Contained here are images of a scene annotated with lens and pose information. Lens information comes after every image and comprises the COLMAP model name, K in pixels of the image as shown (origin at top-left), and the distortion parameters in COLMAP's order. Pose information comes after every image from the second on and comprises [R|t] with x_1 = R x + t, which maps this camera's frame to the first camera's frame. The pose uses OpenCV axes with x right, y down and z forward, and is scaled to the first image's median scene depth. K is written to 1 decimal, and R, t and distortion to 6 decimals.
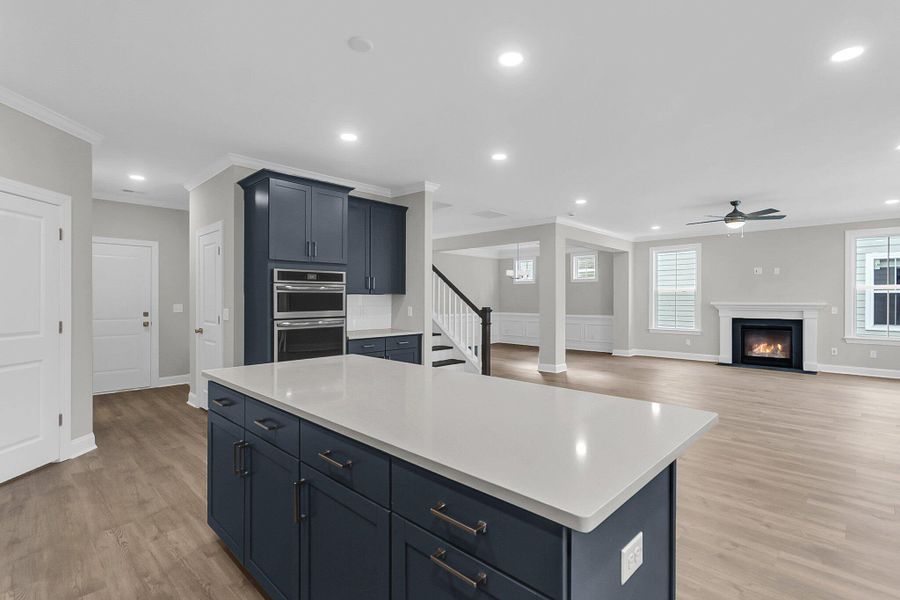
lens RADIAL K [[426.2, 0, 450.0], [0, 426.2, 300.0], [0, 0, 1]] dist [0.001660, 0.000155]
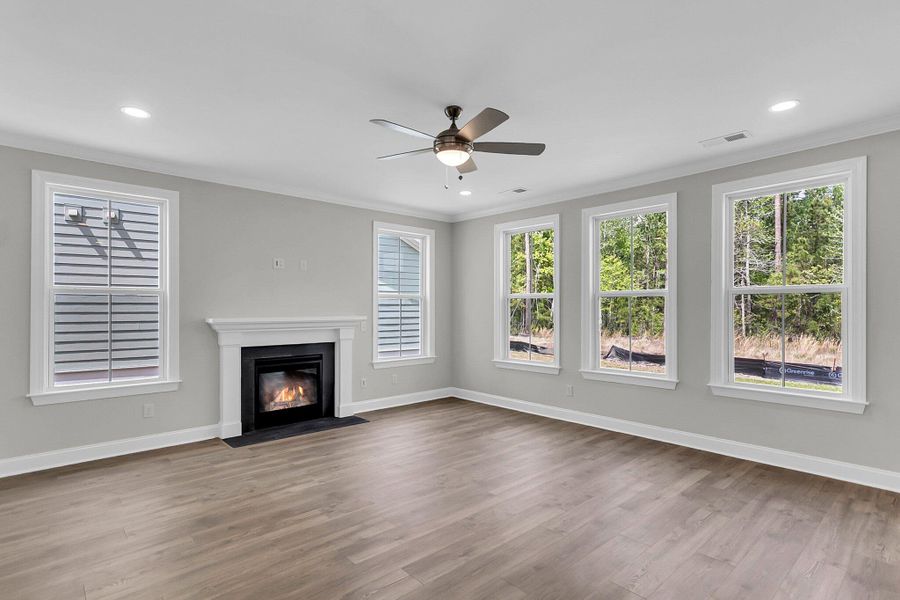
lens RADIAL K [[453.0, 0, 450.5], [0, 453.0, 307.7], [0, 0, 1]] dist [-0.000240, 0.000507]
pose [[0.056513, 0.002478, 0.998399, 0.118504], [0.003542, 0.999990, -0.002682, -0.004474], [-0.998396, 0.003687, 0.056504, 0.716008]]
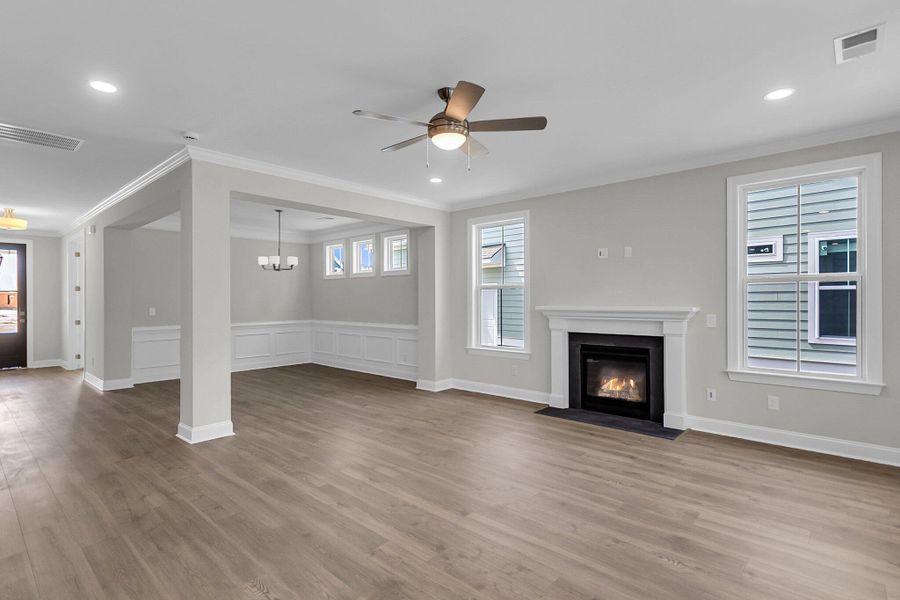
lens RADIAL K [[447.6, 0, 452.0], [0, 447.6, 302.3], [0, 0, 1]] dist [0.003293, 0.001769]
pose [[0.999376, -0.004540, 0.035023, 0.480255], [0.004396, 0.999982, 0.004180, -0.003388], [-0.035042, -0.004024, 0.999378, 0.380172]]
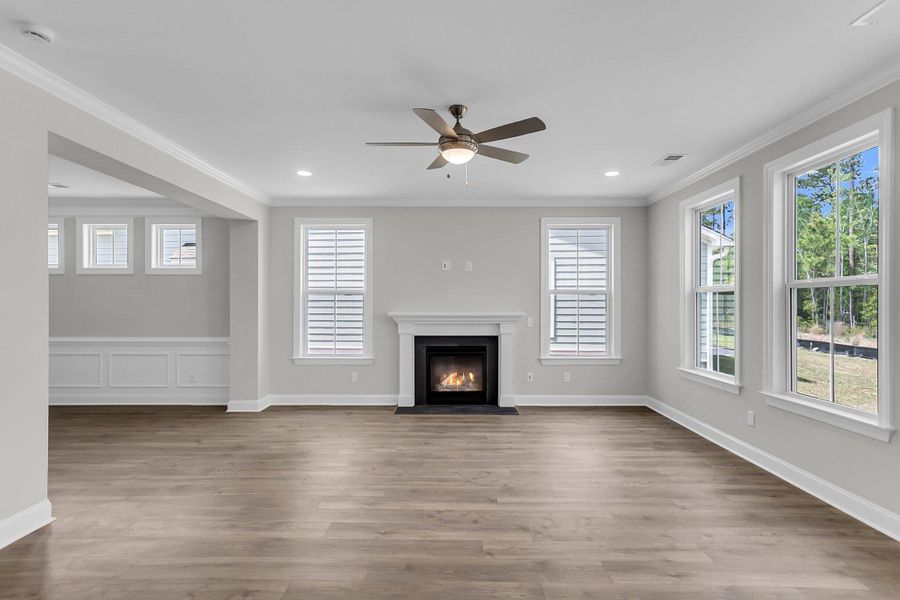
lens RADIAL K [[447.6, 0, 452.0], [0, 447.6, 302.3], [0, 0, 1]] dist [0.003293, 0.001769]
pose [[0.720892, 0.005182, 0.693028, 0.228436], [0.001256, 0.999961, -0.008784, -0.003309], [-0.693046, 0.007202, 0.720857, 0.469557]]
